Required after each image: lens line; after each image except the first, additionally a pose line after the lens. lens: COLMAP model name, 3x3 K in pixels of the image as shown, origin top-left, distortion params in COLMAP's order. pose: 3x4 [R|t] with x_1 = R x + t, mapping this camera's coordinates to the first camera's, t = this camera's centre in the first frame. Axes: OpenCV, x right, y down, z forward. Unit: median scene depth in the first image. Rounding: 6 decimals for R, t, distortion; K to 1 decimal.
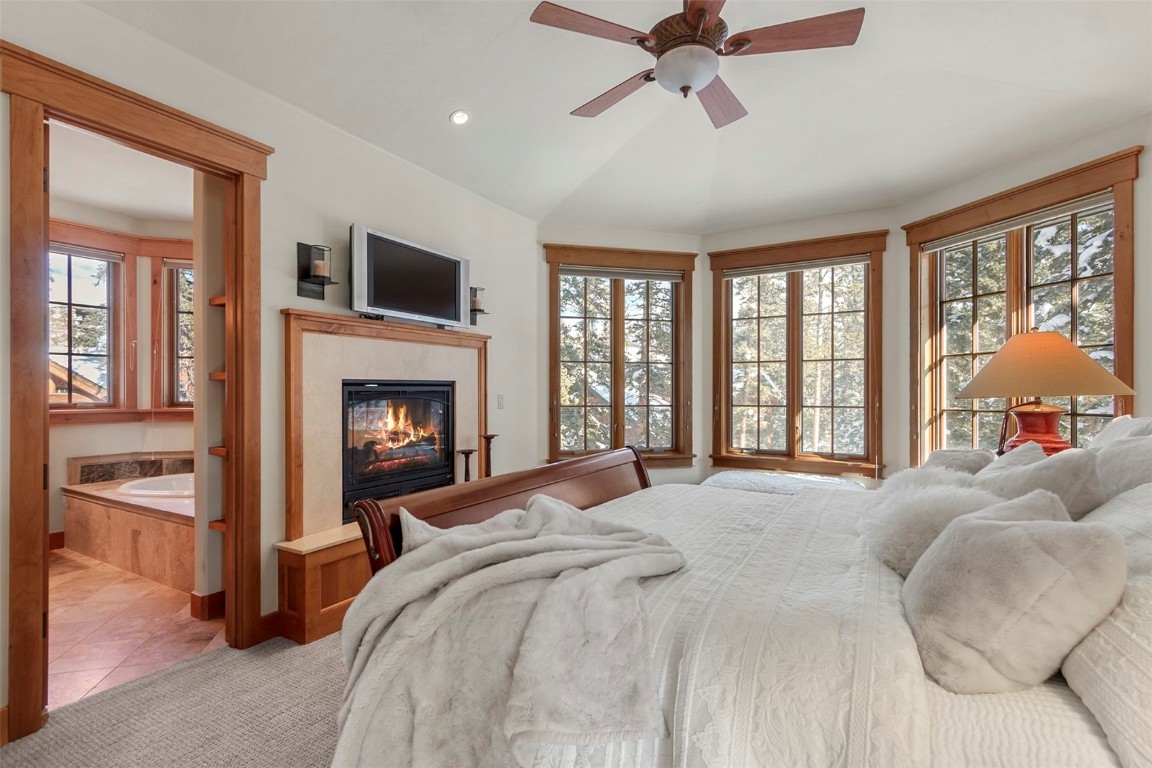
lens RADIAL K [[539.8, 0, 572.3], [0, 539.8, 386.0], [0, 0, 1]] dist [0.018336, -0.000532]
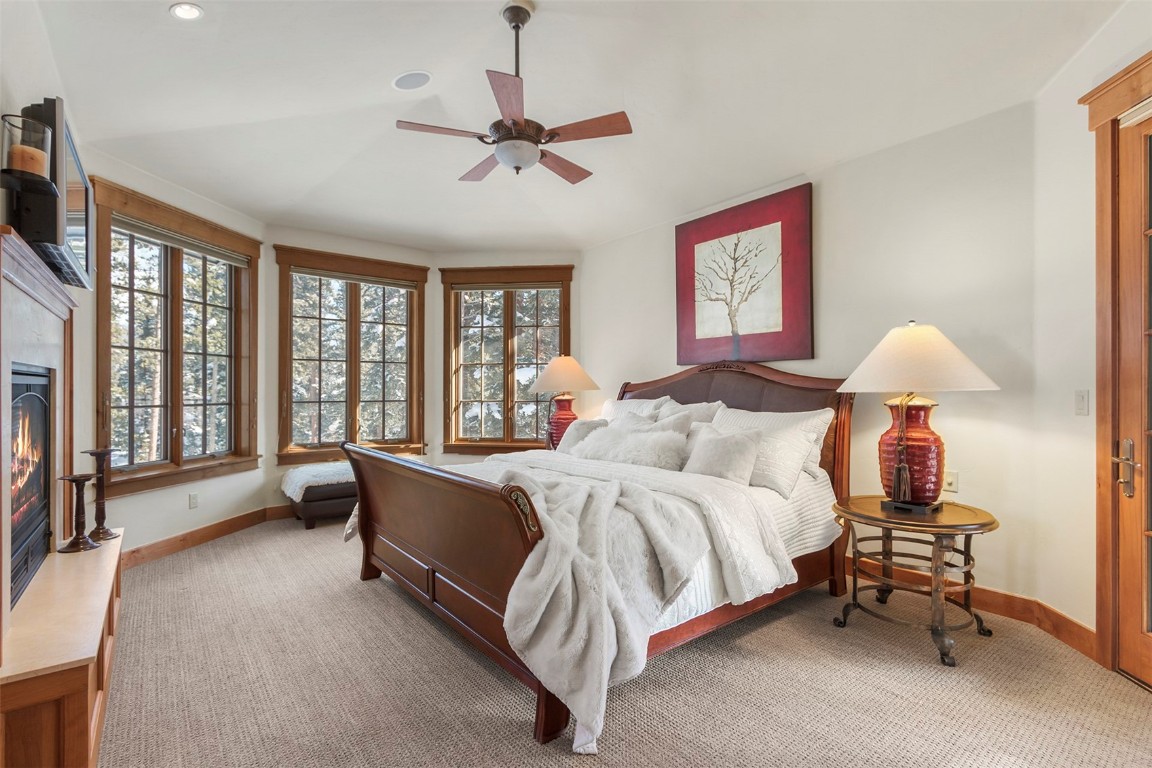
lens RADIAL K [[539.8, 0, 573.7], [0, 539.8, 388.5], [0, 0, 1]] dist [0.018336, -0.000532]
pose [[0.380433, 0.007031, 0.924782, -0.475162], [-0.002391, 0.999975, -0.006619, 0.017050], [-0.924805, 0.000307, 0.380441, 0.148810]]
